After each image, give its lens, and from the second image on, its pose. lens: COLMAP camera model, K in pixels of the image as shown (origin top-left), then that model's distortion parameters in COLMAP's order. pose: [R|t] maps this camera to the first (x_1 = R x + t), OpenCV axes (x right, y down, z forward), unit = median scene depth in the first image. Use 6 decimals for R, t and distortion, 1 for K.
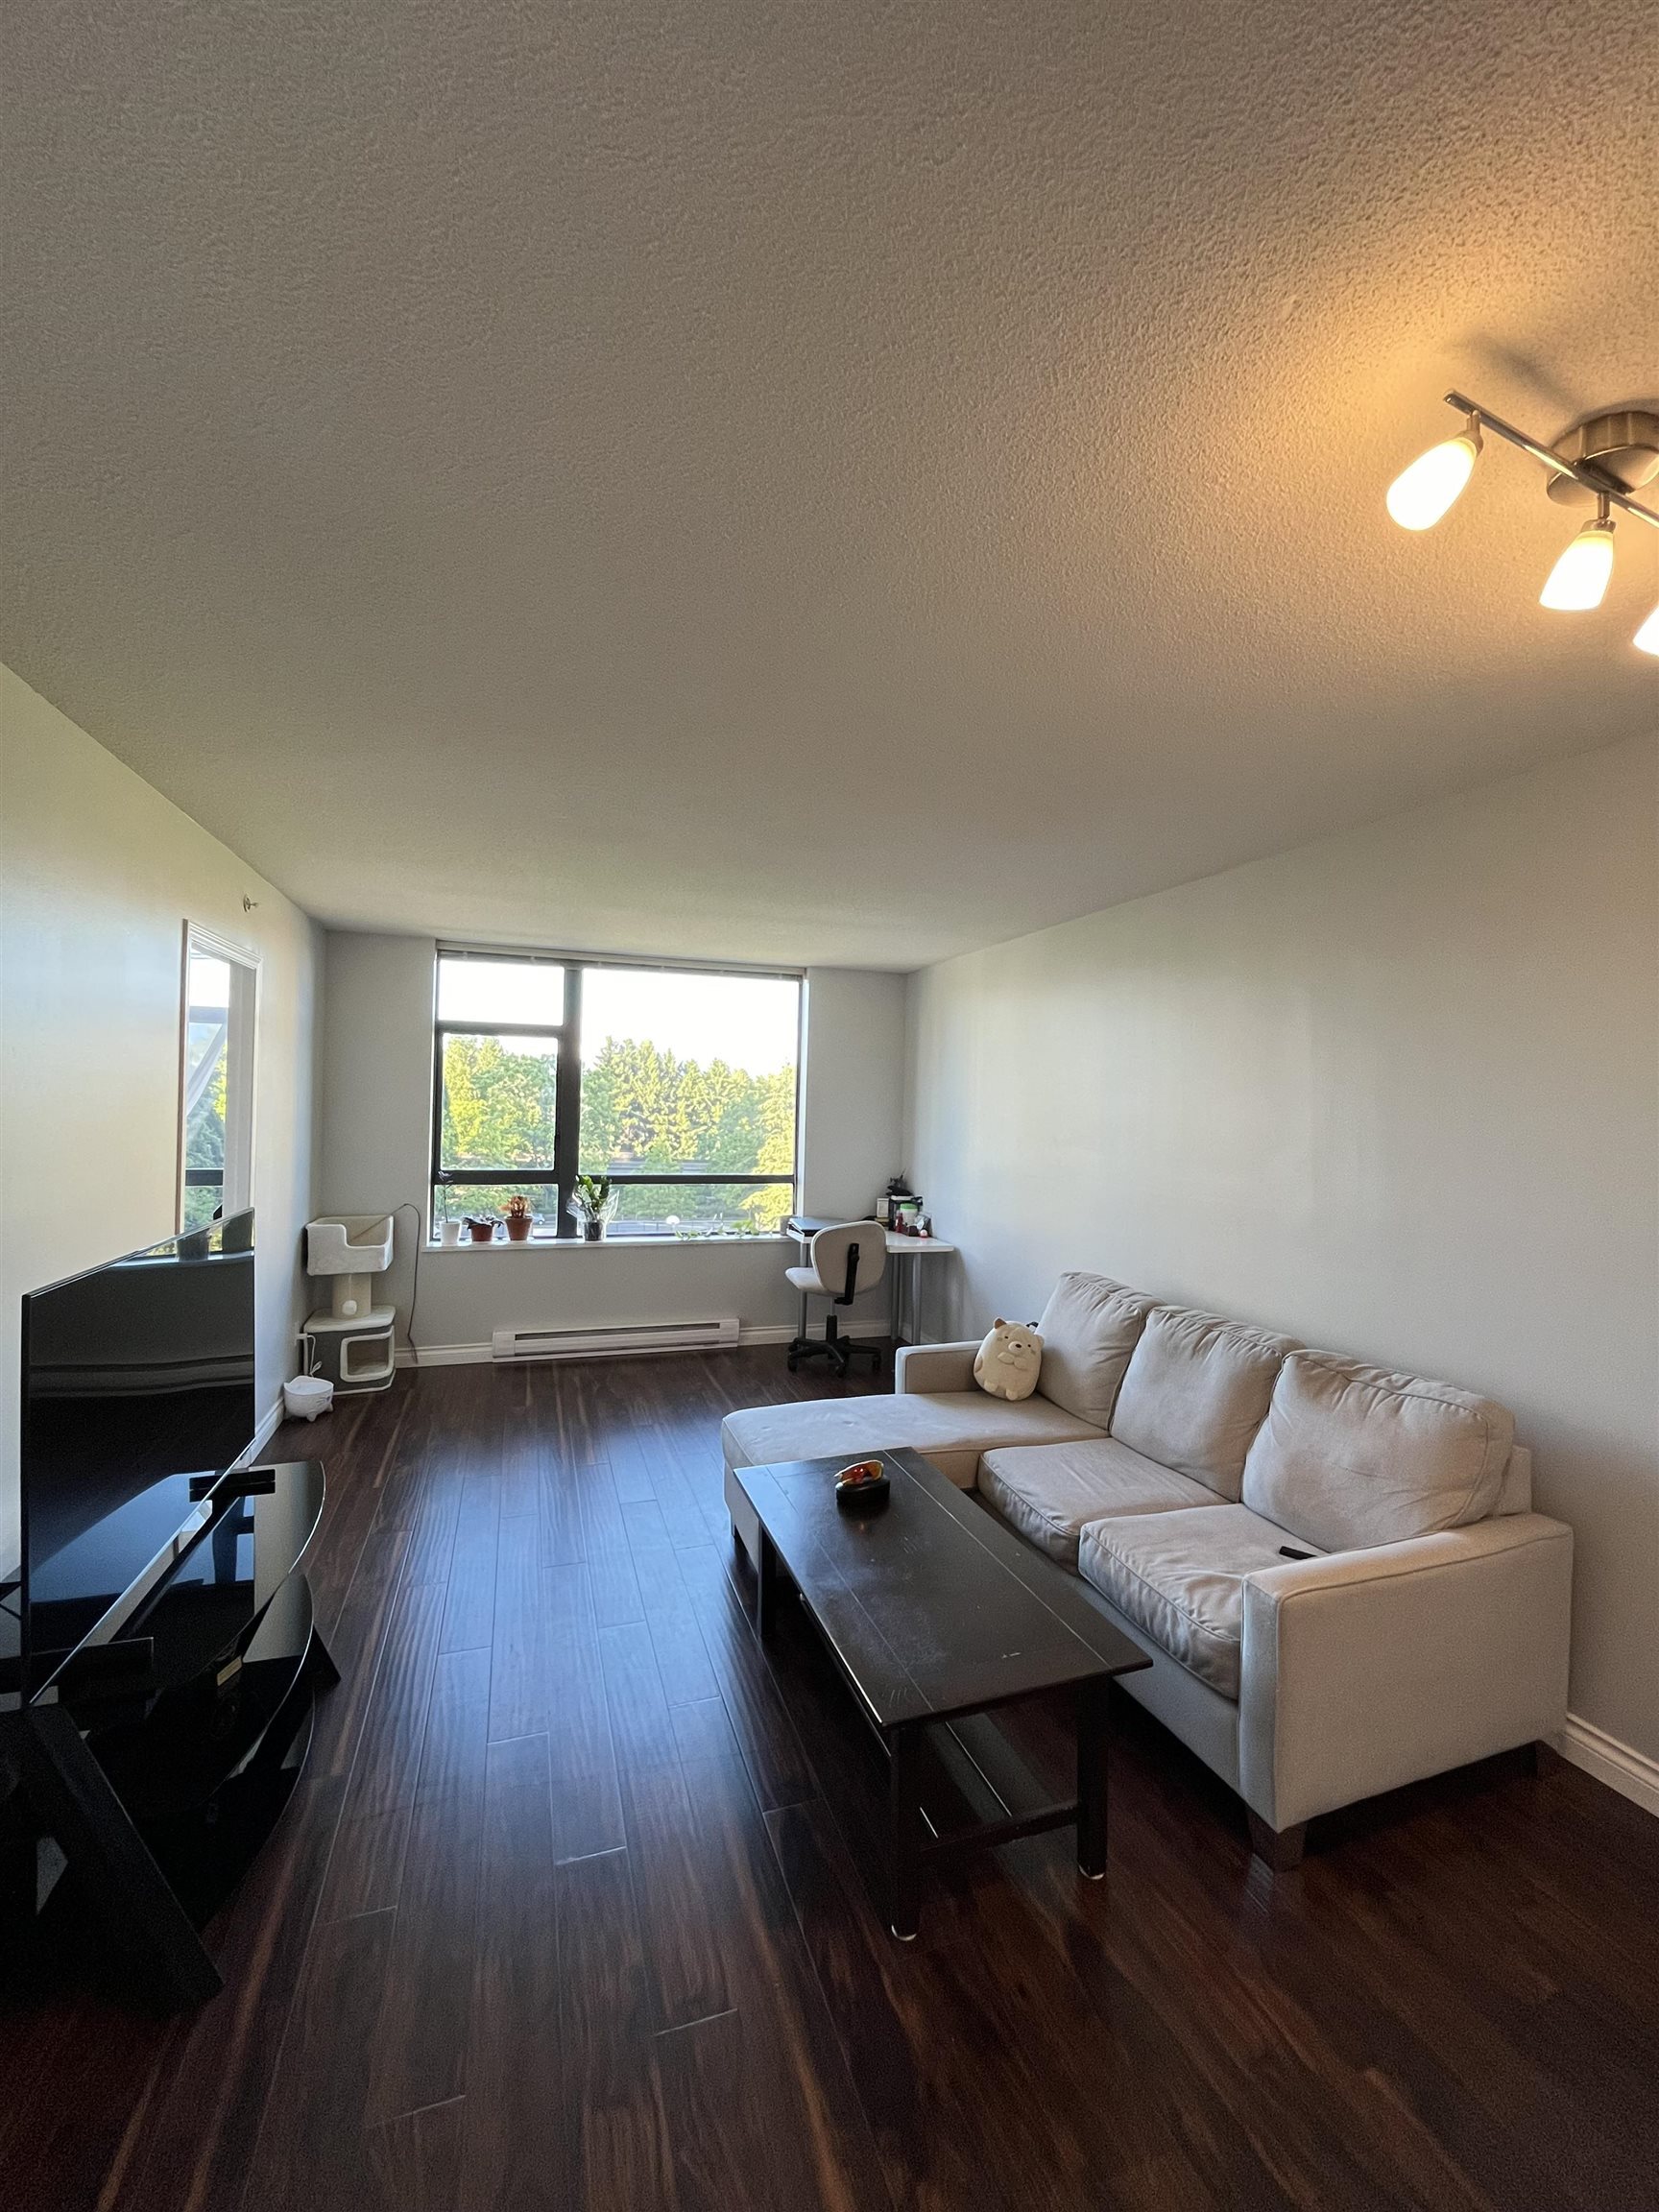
lens RADIAL K [[896.9, 0, 831.1], [0, 896.9, 1105.4], [0, 0, 1]] dist [-0.001400, 0.000350]
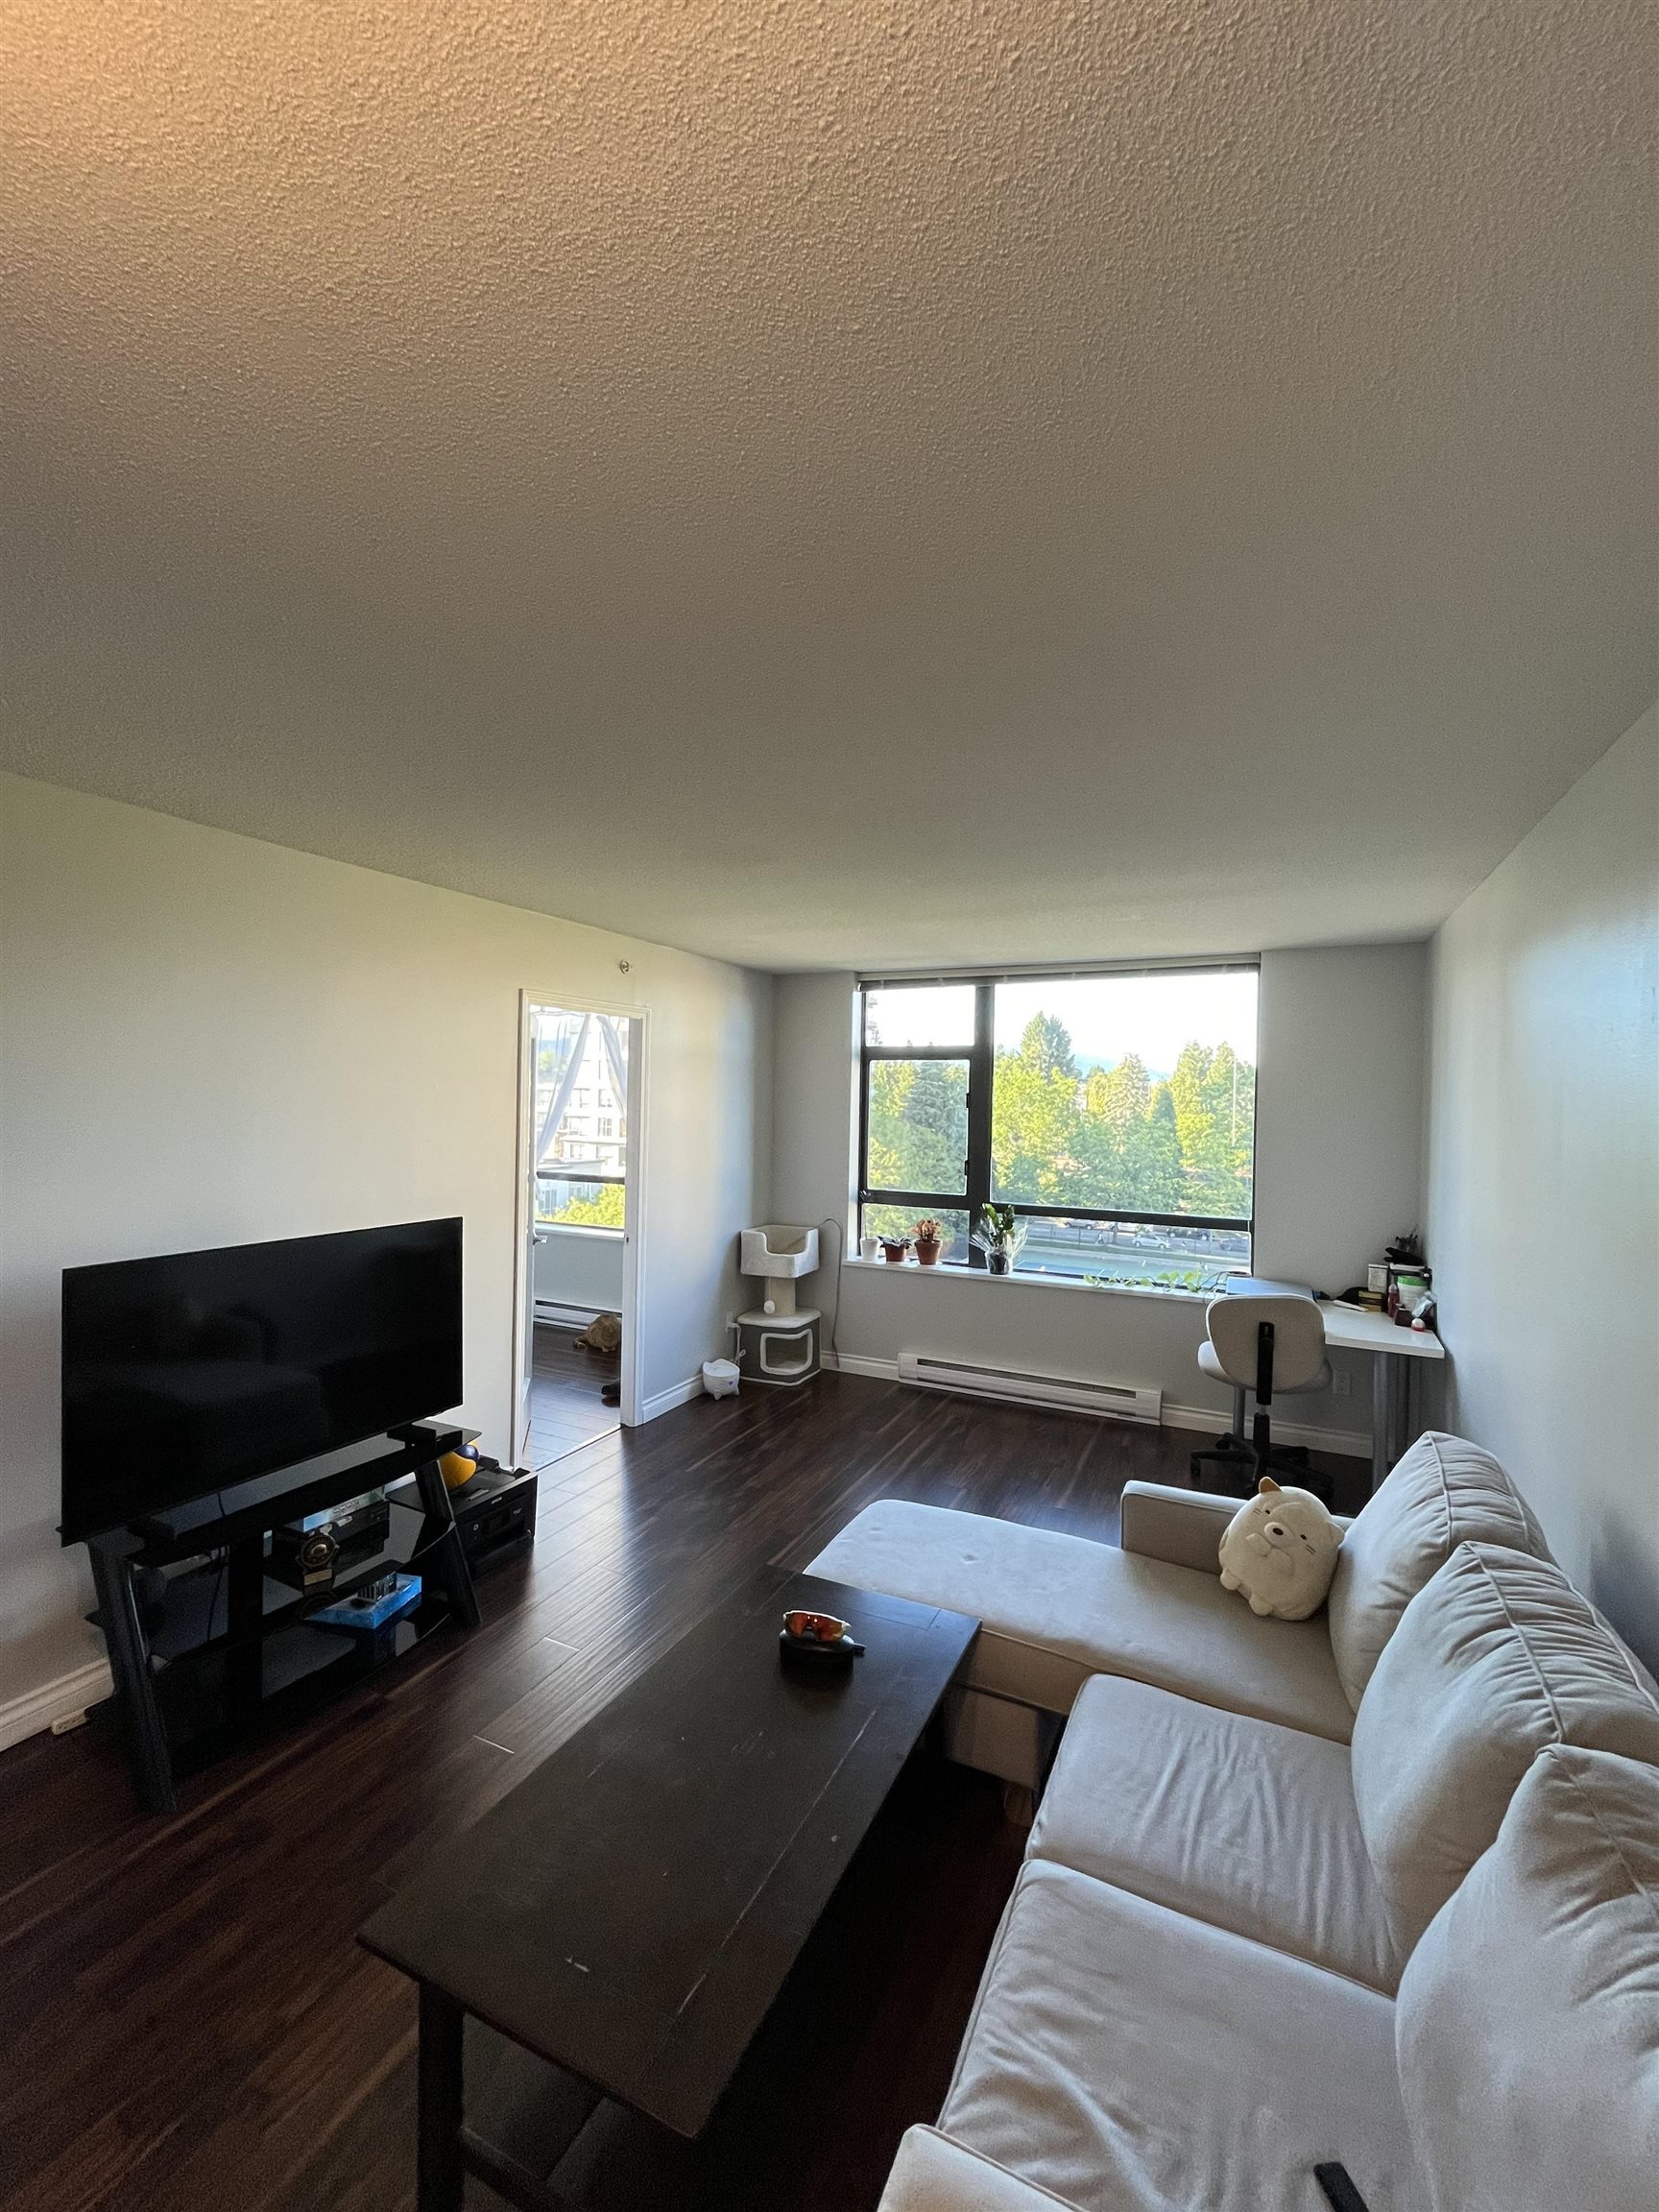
lens RADIAL K [[896.9, 0, 831.1], [0, 896.9, 1105.4], [0, 0, 1]] dist [-0.001400, 0.000350]
pose [[0.709338, -0.007742, -0.704826, 0.284370], [-0.002402, 0.999907, -0.013401, -0.012585], [0.704864, 0.011199, 0.709254, 0.220902]]
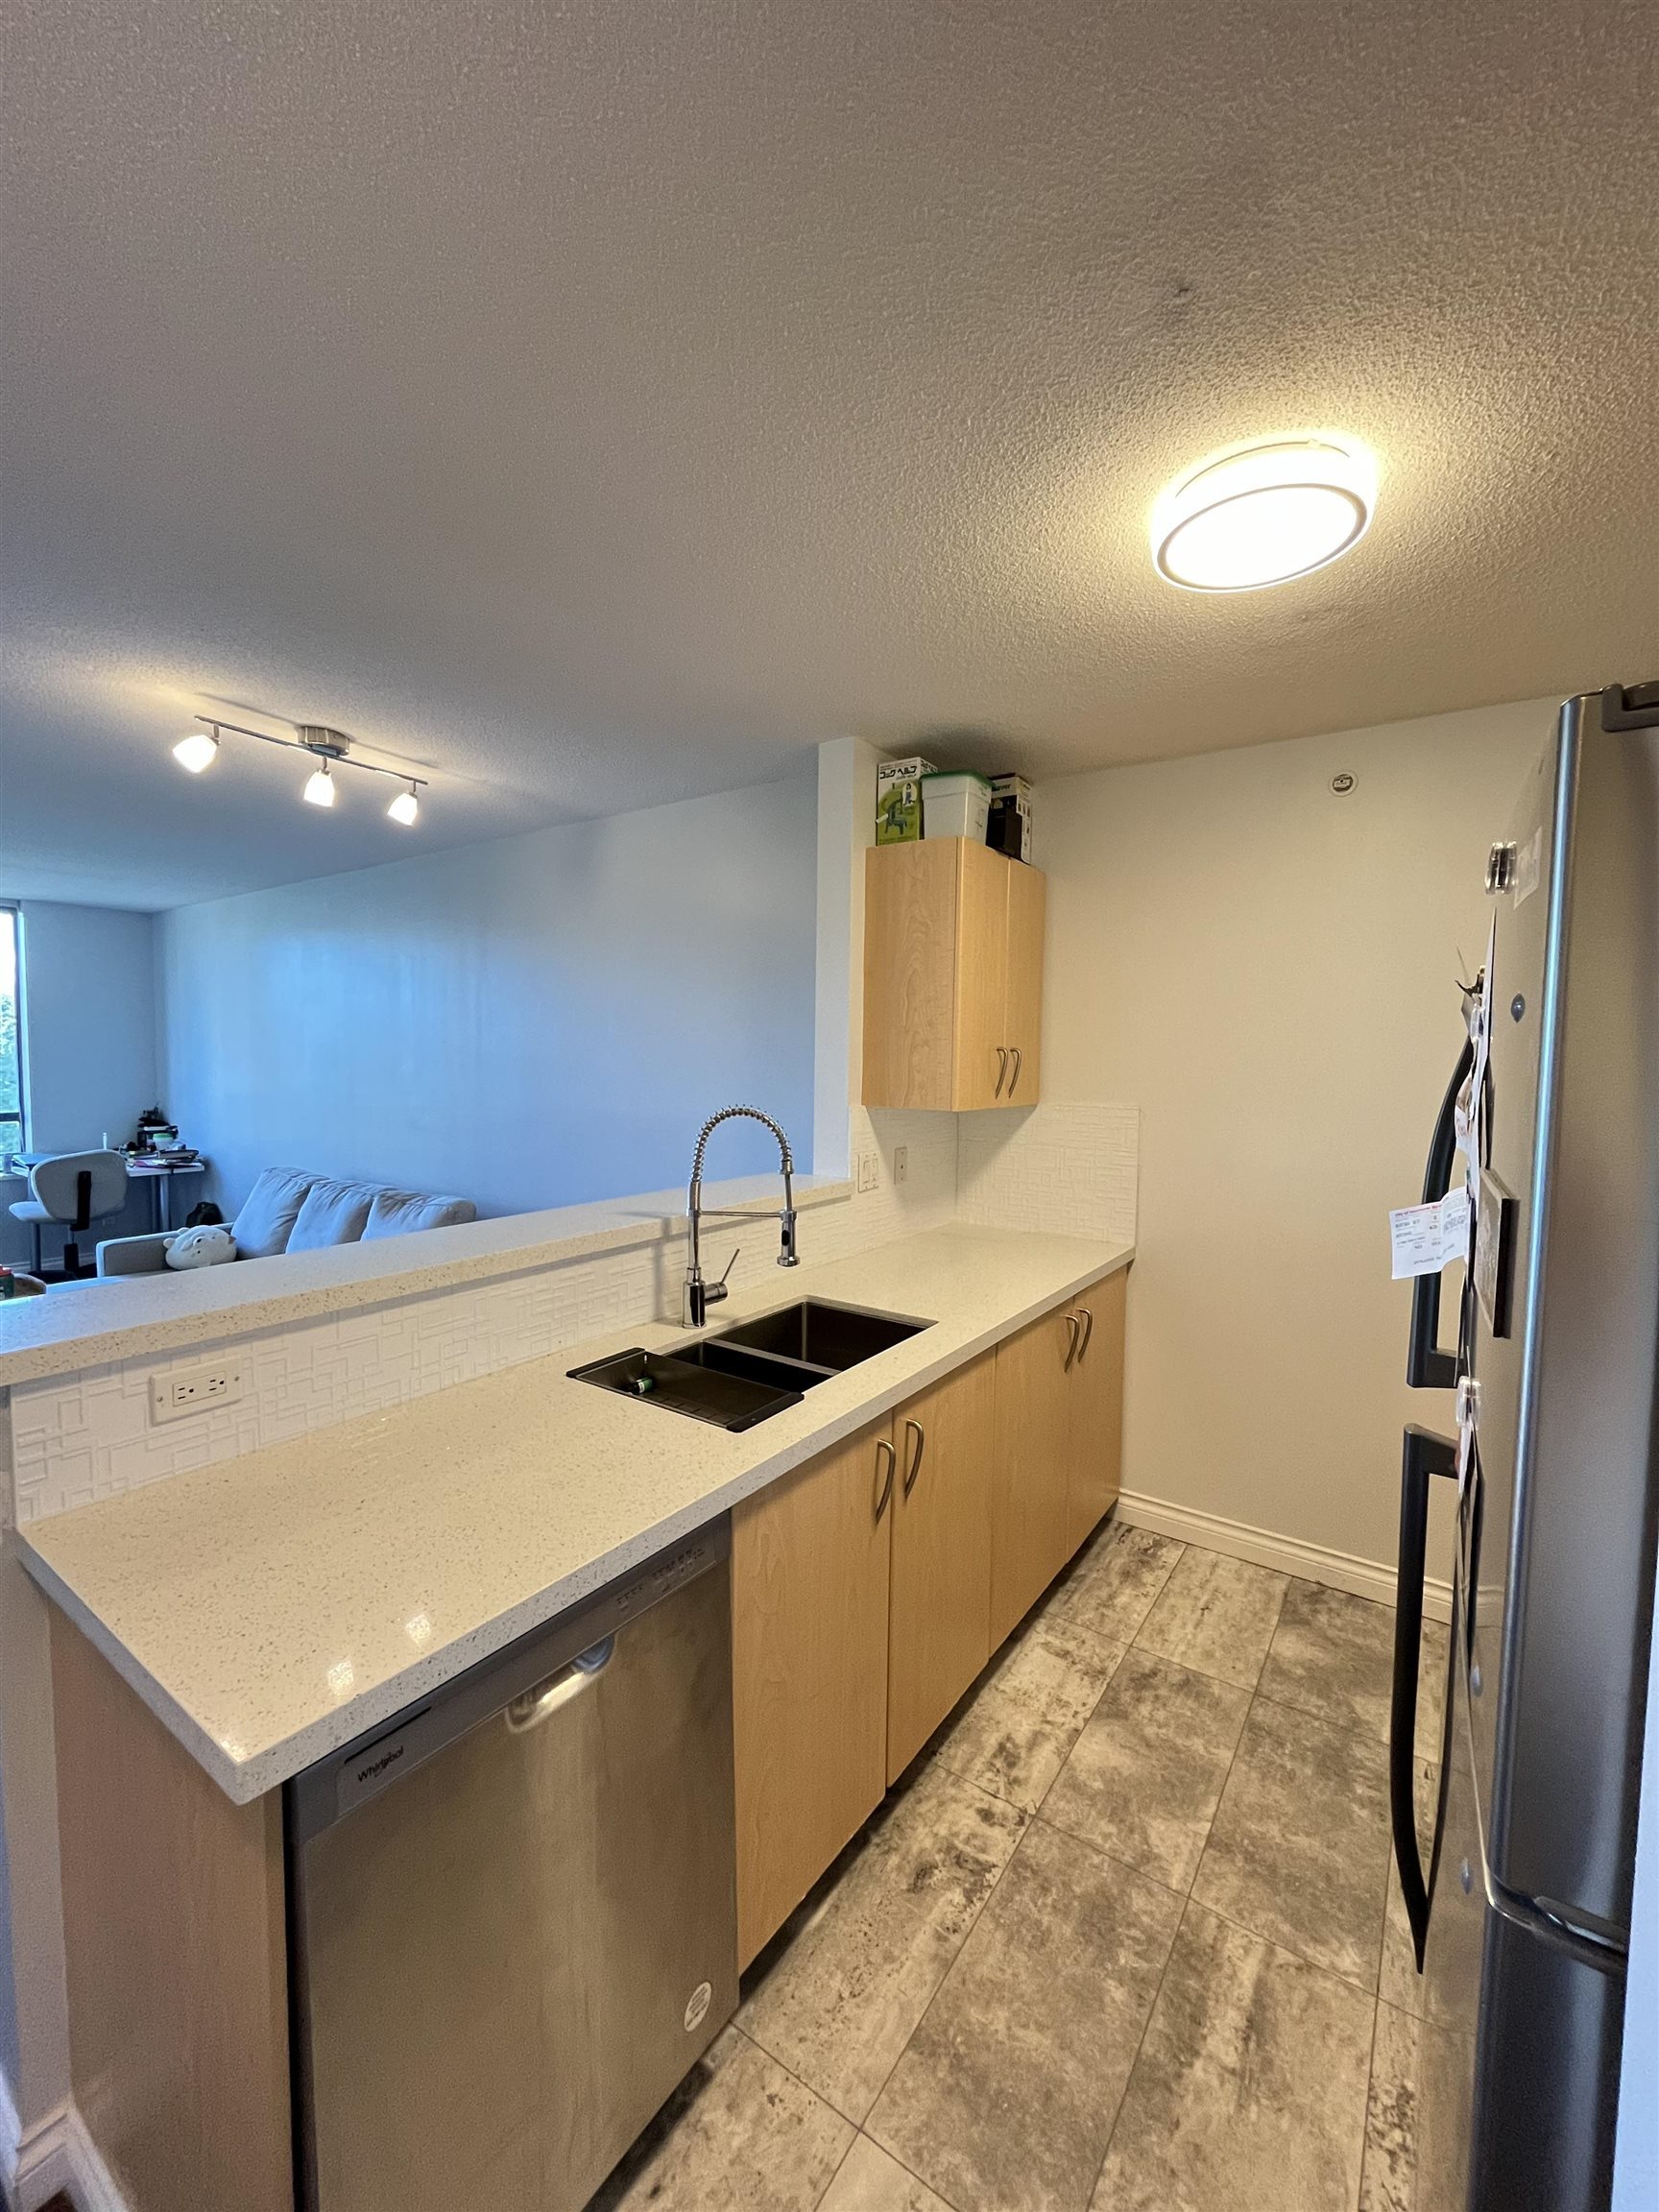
lens RADIAL K [[896.9, 0, 831.1], [0, 896.9, 1105.4], [0, 0, 1]] dist [-0.001400, 0.000350]
pose [[0.810956, -0.048783, 0.583070, 0.123393], [0.008098, 0.997359, 0.072182, 0.007244], [-0.585052, -0.053815, 0.809209, -0.361123]]
